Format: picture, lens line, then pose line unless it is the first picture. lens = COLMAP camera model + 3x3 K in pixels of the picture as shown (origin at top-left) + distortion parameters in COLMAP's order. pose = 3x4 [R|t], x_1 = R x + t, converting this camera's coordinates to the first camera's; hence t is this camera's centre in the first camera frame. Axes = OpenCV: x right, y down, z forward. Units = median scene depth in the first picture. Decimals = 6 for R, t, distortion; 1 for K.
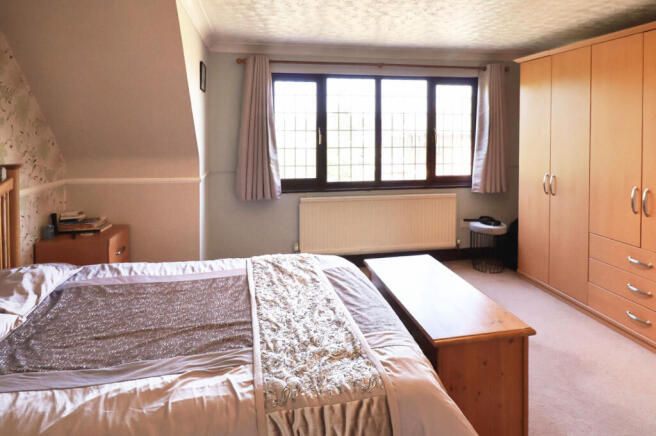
lens RADIAL K [[398.4, 0, 345.7], [0, 398.4, 217.8], [0, 0, 1]] dist [0.002395, 0.000234]
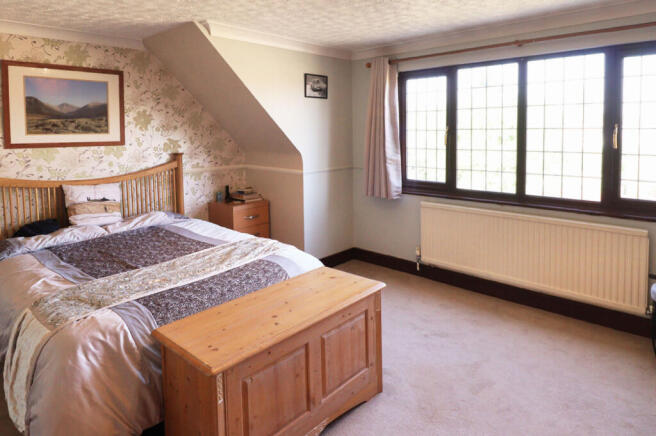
lens RADIAL K [[398.4, 0, 345.7], [0, 398.4, 217.8], [0, 0, 1]] dist [0.002395, 0.000234]
pose [[0.602557, 0.166422, -0.780531, 0.535340], [-0.159346, 0.983411, 0.086666, -0.066994], [0.782006, 0.072154, 0.619080, 0.287295]]
